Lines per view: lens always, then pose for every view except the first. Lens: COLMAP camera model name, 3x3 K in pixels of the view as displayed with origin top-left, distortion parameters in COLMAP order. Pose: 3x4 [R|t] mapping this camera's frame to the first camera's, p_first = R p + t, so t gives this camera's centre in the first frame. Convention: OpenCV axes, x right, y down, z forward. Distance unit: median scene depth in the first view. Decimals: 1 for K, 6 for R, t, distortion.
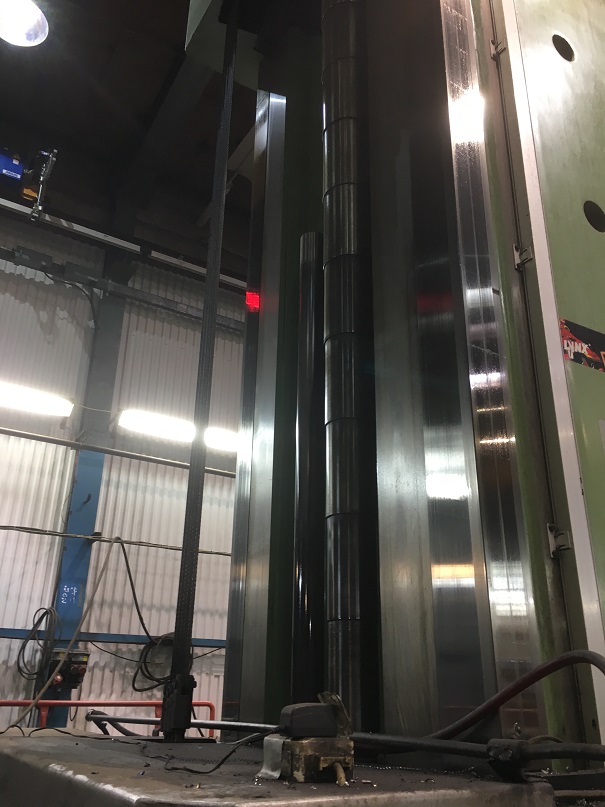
lens RADIAL K [[712.9, 0, 302.5], [0, 712.9, 403.5], [0, 0, 1]] dist [0.116958, -0.134793]
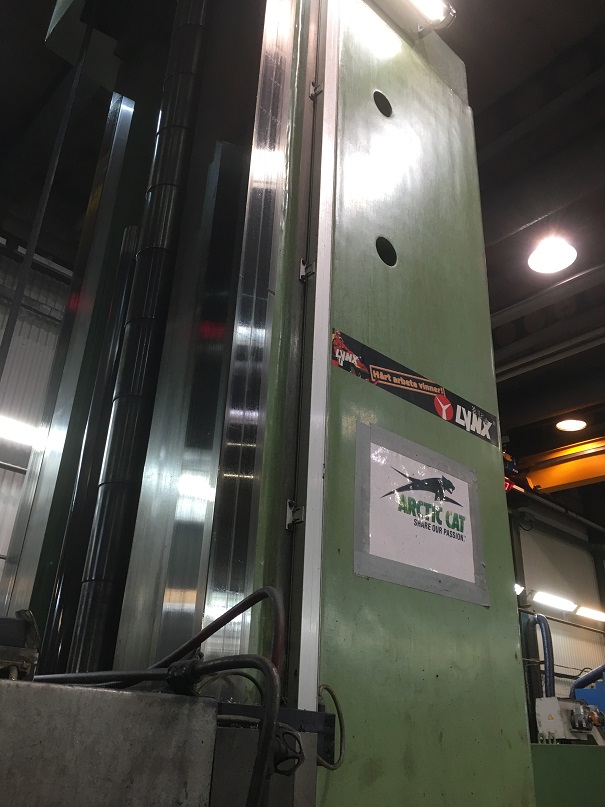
lens RADIAL K [[712.9, 0, 302.5], [0, 712.9, 403.5], [0, 0, 1]] dist [0.116958, -0.134793]
pose [[0.979537, 0.115780, 0.164629, 0.134260], [-0.107411, 0.992469, -0.058893, 0.067817], [-0.170208, 0.040005, 0.984596, -0.085594]]
